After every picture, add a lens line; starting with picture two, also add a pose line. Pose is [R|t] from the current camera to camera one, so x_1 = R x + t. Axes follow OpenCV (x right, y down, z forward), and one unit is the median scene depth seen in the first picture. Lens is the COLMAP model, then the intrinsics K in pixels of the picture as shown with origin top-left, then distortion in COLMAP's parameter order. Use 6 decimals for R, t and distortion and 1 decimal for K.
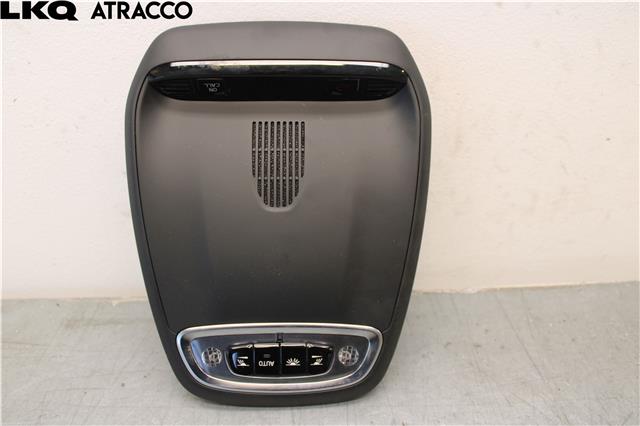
lens RADIAL K [[519.8, 0, 321.9], [0, 519.8, 211.2], [0, 0, 1]] dist [-0.171068, 0.134856]
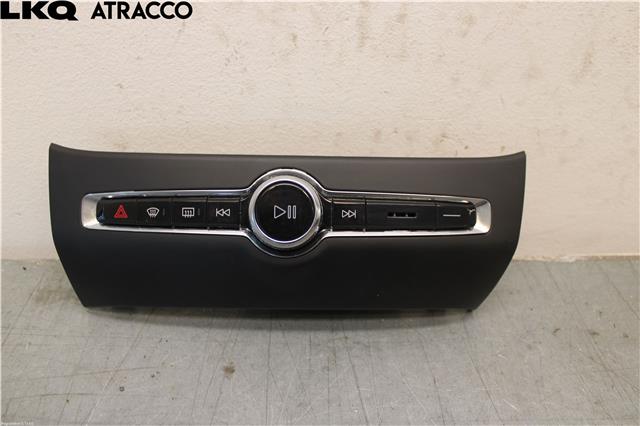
lens RADIAL K [[519.8, 0, 321.9], [0, 519.8, 211.2], [0, 0, 1]] dist [-0.171068, 0.134856]
pose [[0.998175, 0.025543, 0.054724, -0.153695], [-0.031029, 0.994315, 0.101855, 0.017411], [-0.051812, -0.103367, 0.993293, 0.297153]]
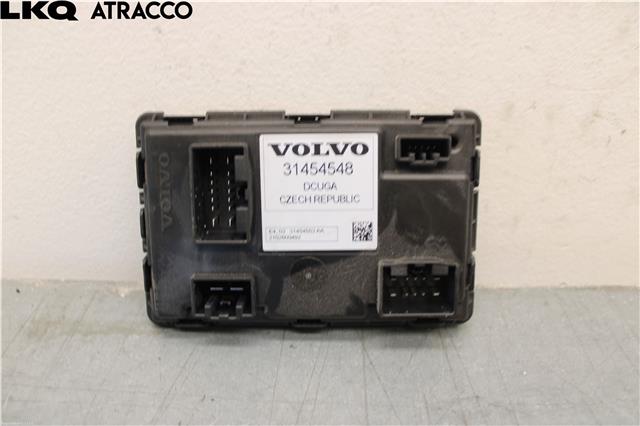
lens RADIAL K [[512.6, 0, 323.5], [0, 512.6, 211.9], [0, 0, 1]] dist [-0.167008, 0.122380]
pose [[0.999180, 0.038844, 0.011443, -0.237494], [-0.039050, 0.999068, 0.018373, 0.090138], [-0.010719, -0.018805, 0.999766, 0.536183]]
